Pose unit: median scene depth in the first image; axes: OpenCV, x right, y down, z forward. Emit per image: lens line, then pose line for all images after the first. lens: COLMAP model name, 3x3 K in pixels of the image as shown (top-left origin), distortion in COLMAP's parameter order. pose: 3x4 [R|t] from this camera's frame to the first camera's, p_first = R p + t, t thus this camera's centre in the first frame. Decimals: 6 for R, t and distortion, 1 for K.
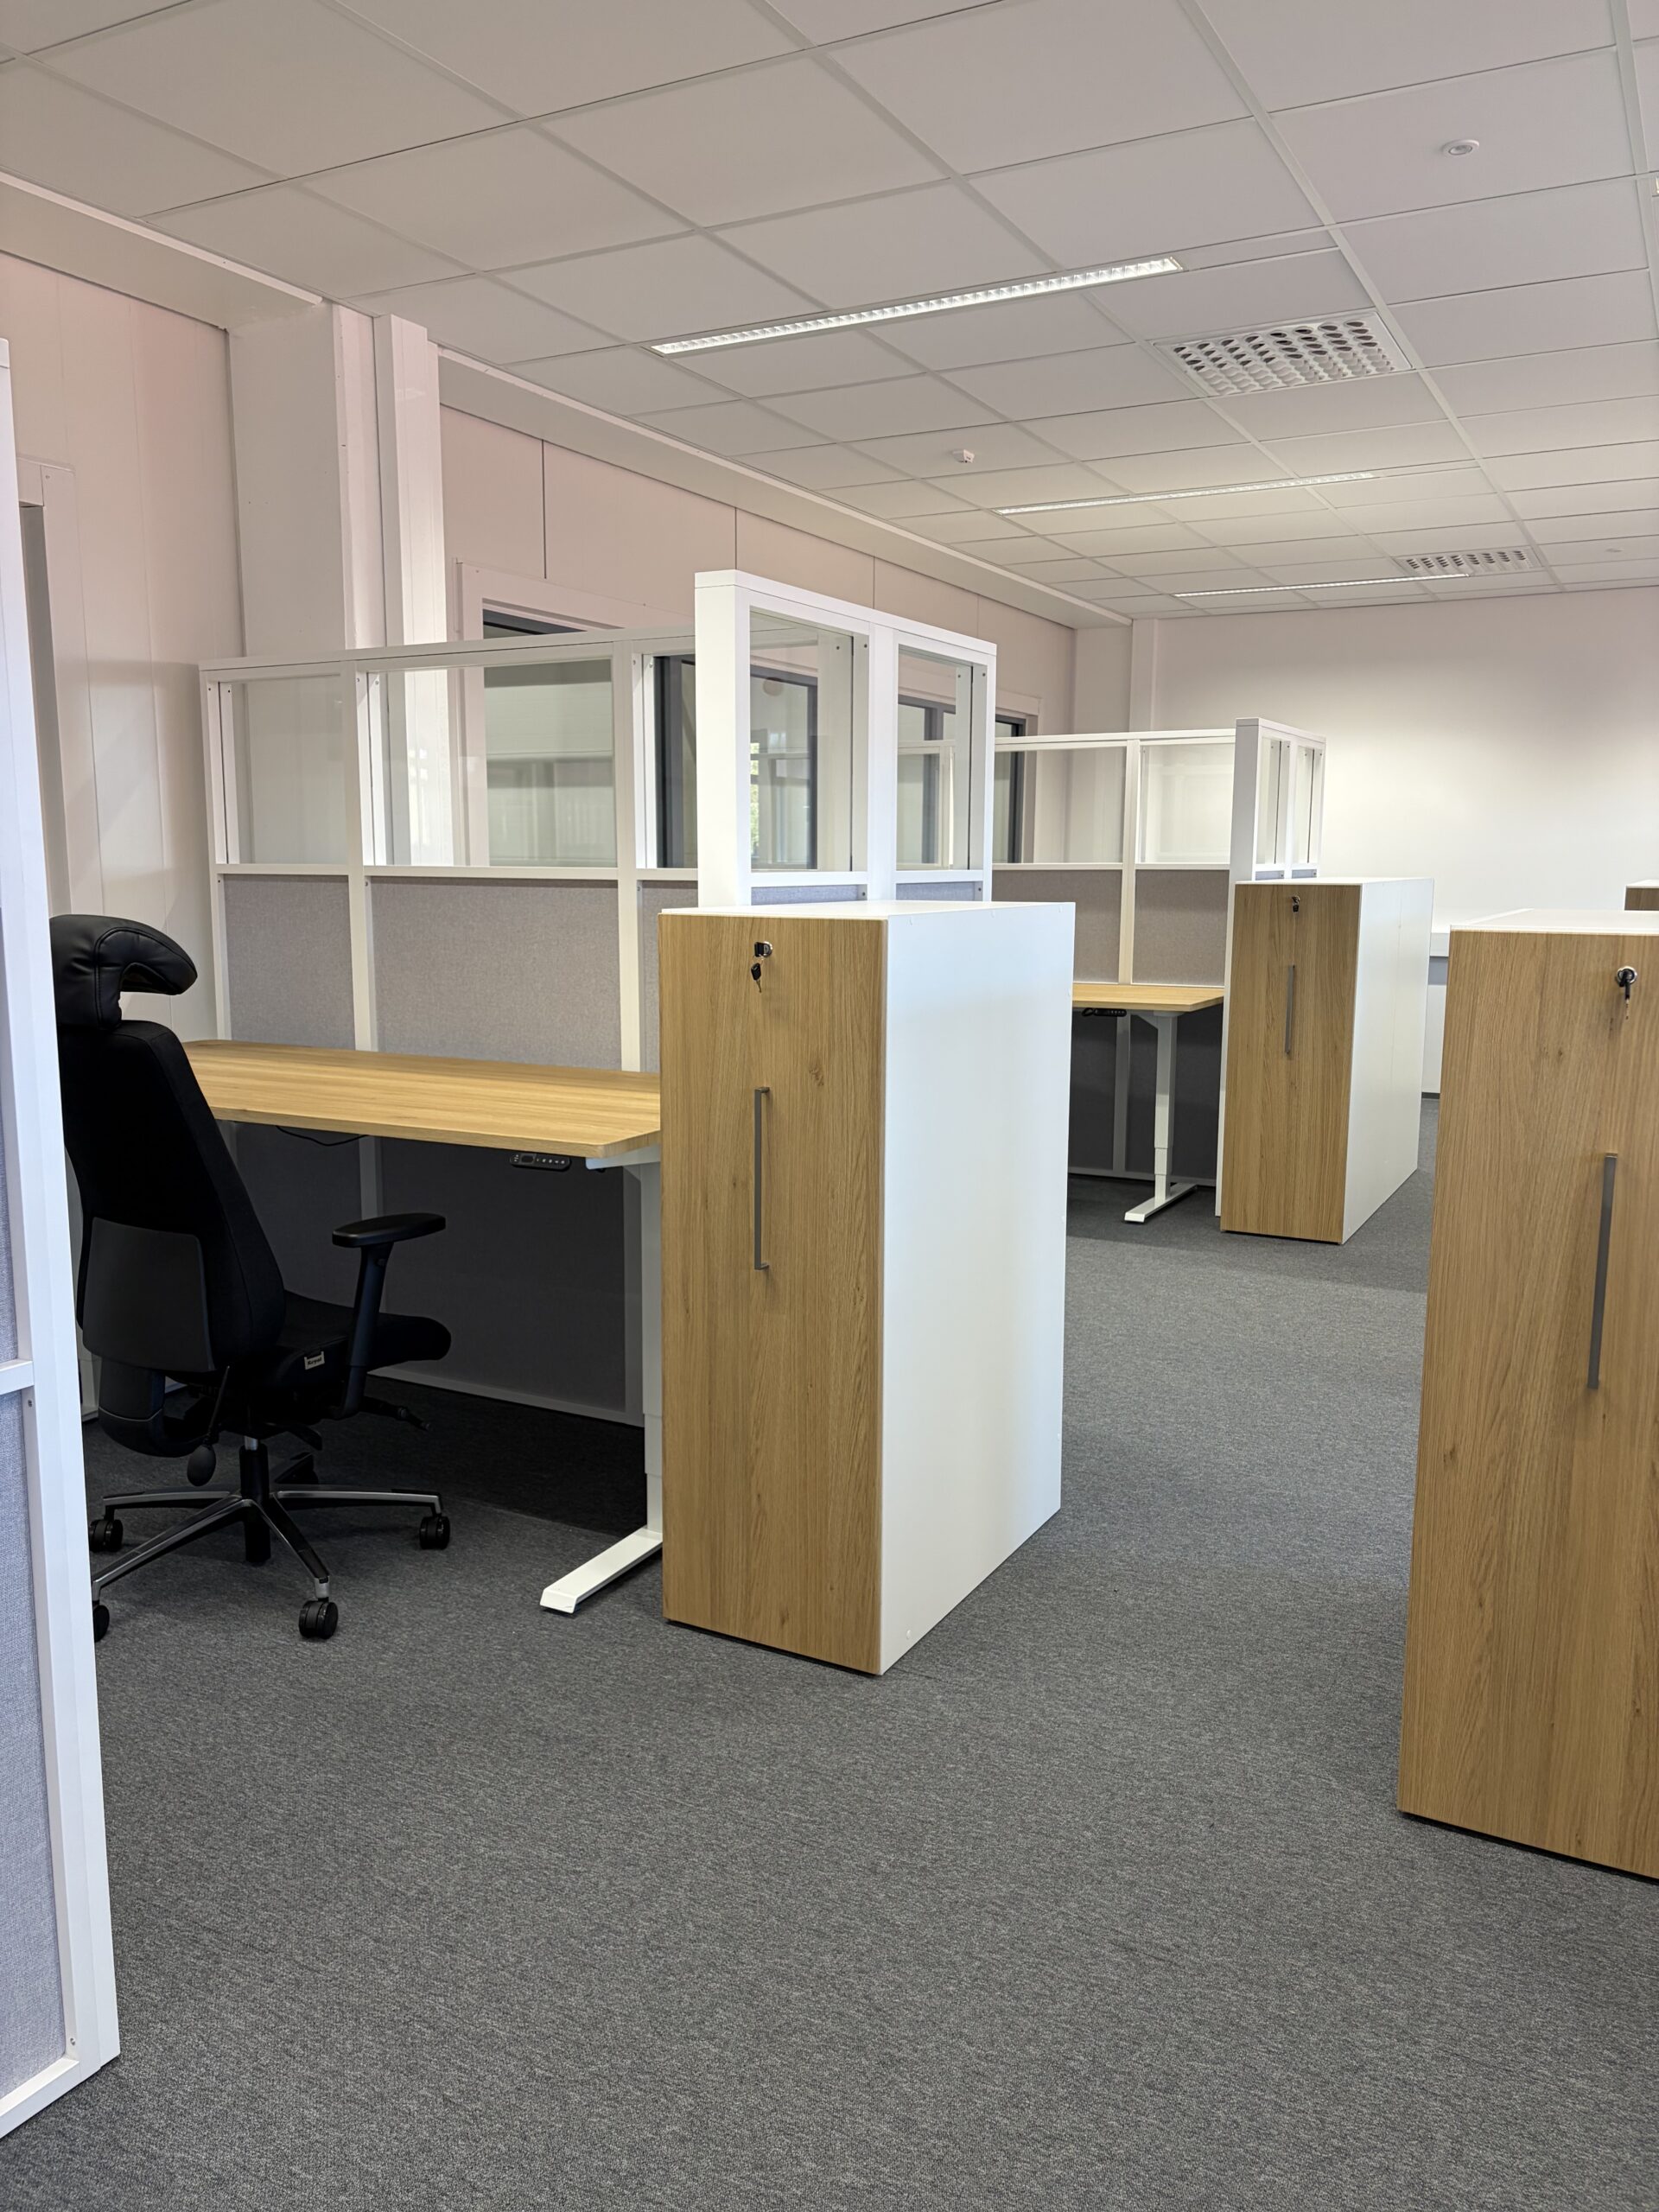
lens RADIAL K [[1659.4, 0, 828.9], [0, 1659.4, 1116.2], [0, 0, 1]] dist [0.092886, -0.127886]
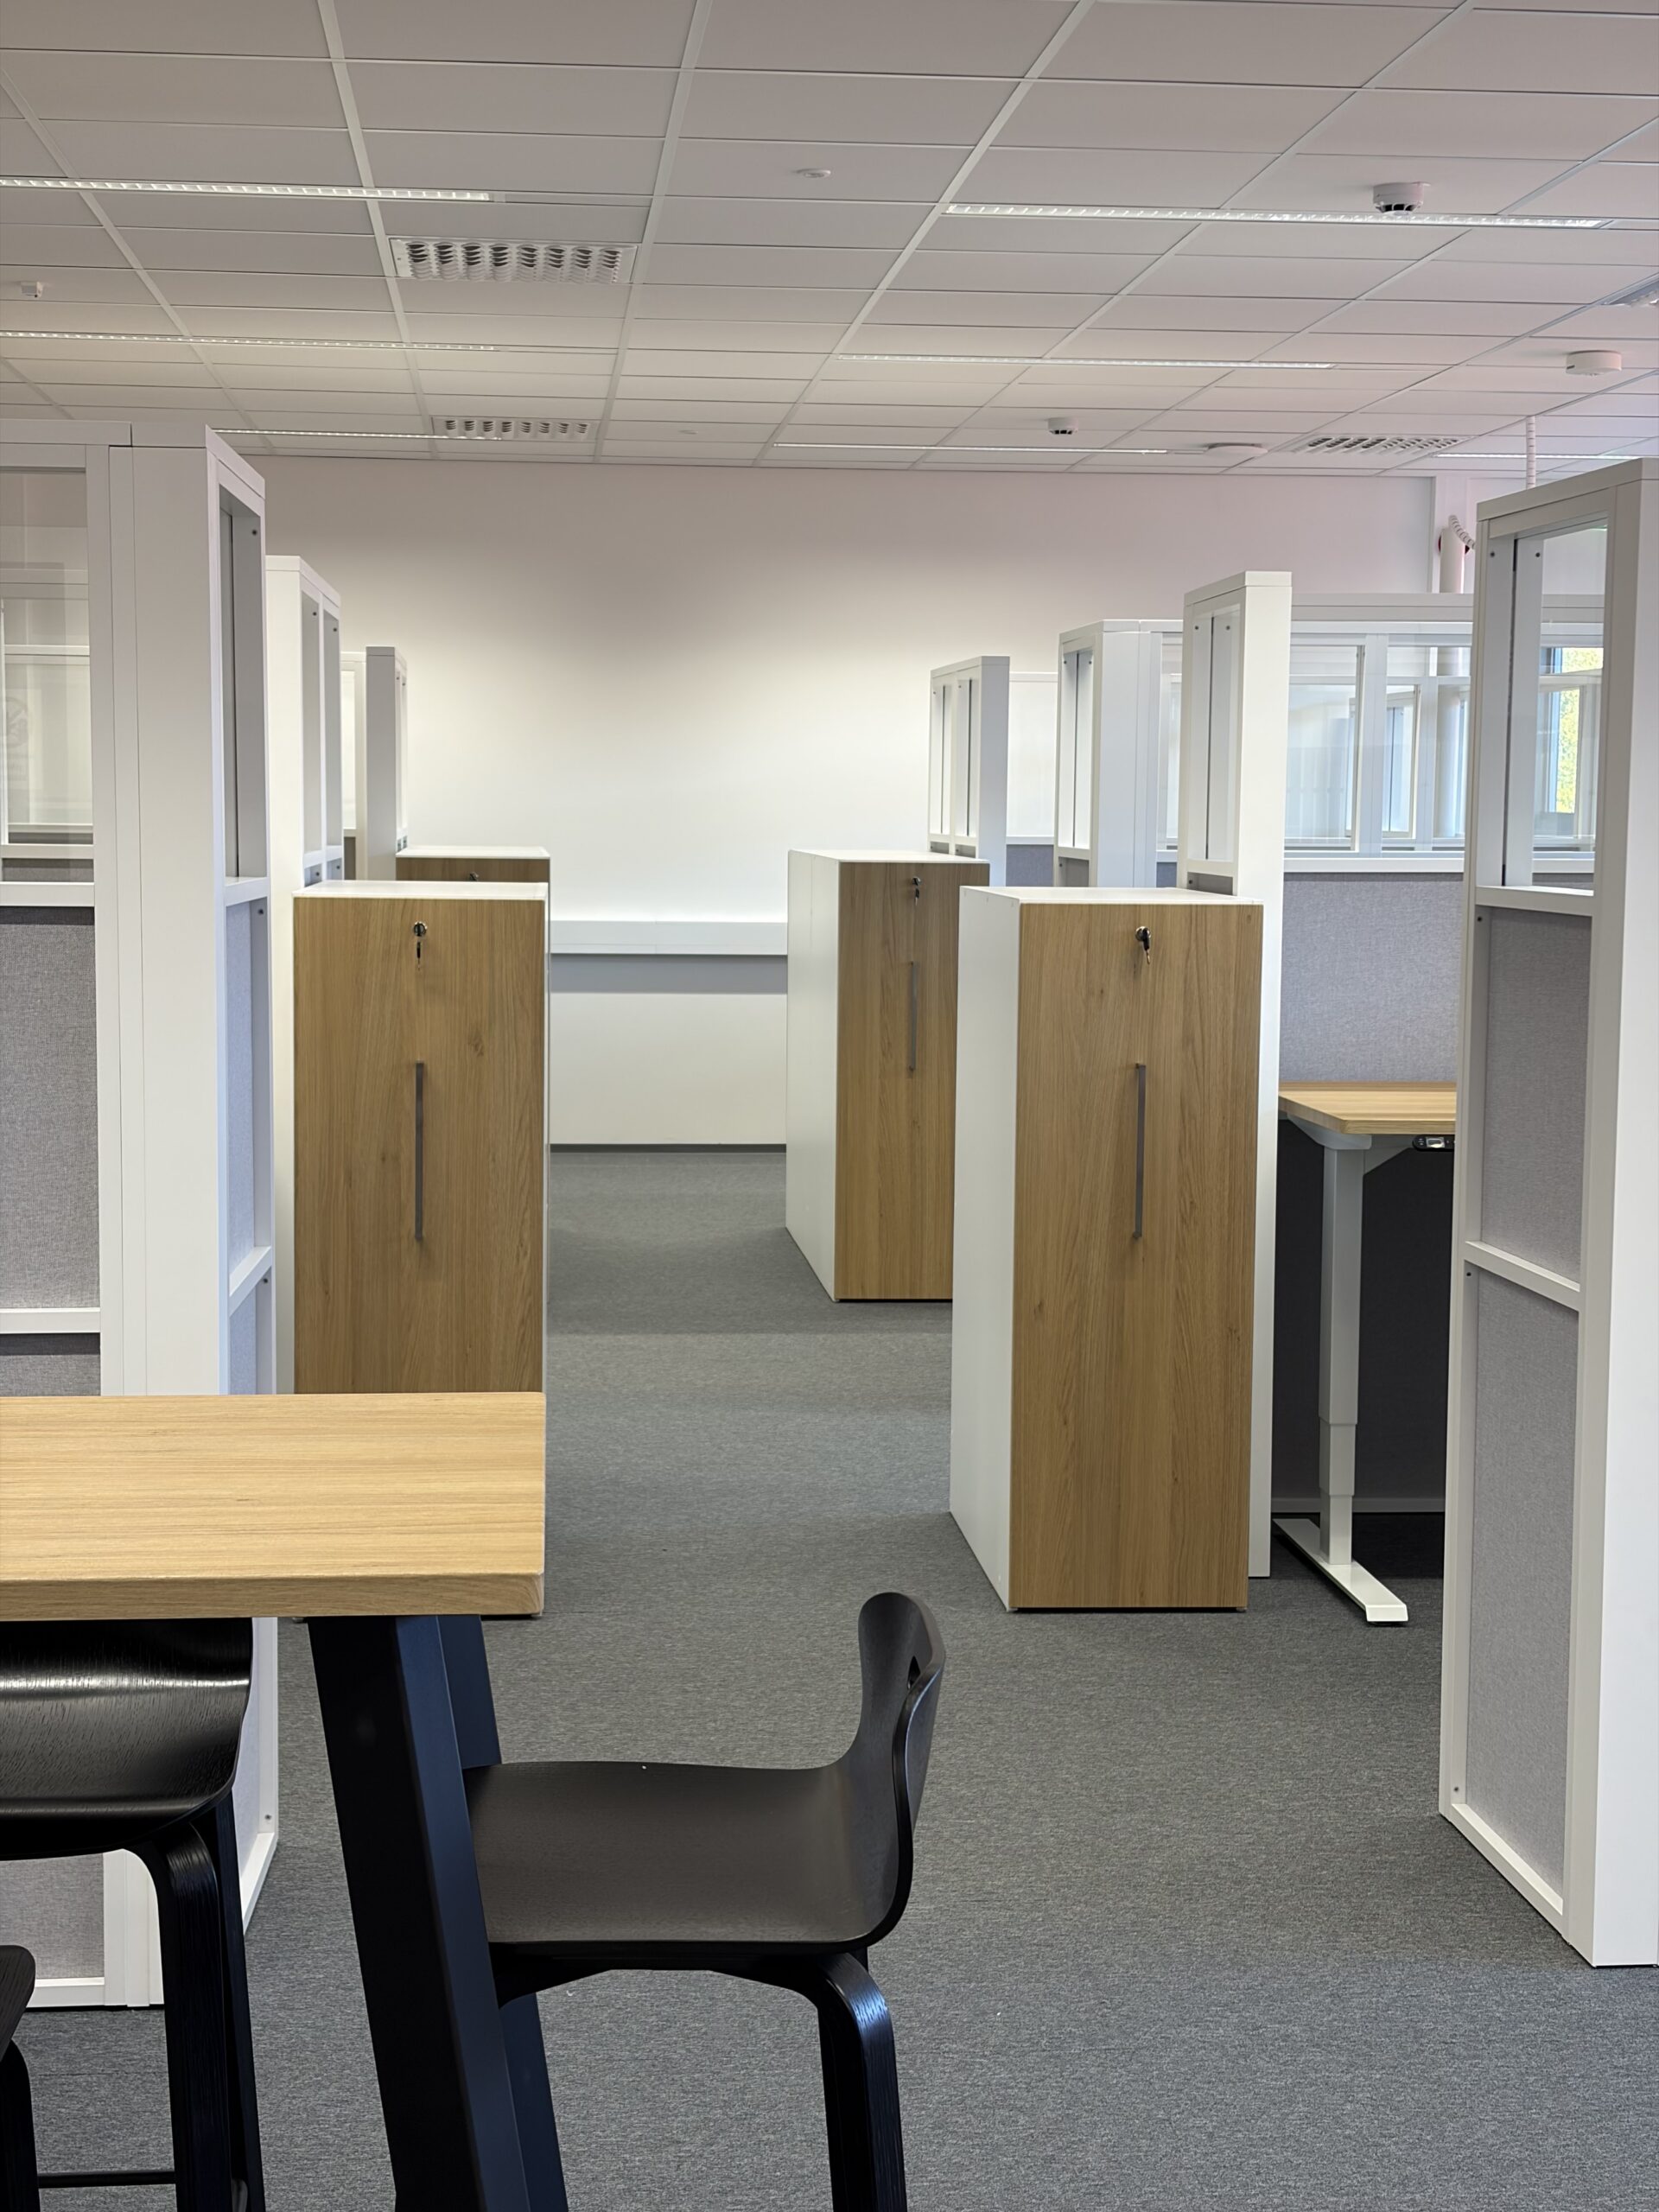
lens RADIAL K [[3343.0, 0, 829.5], [0, 3343.0, 1106.0], [0, 0, 1]] dist [0.118586, -0.020829]
pose [[0.834178, -0.047471, 0.549449, -1.146005], [0.078447, 0.996371, -0.033016, 0.117244], [-0.545888, 0.070644, 0.834875, -1.045768]]
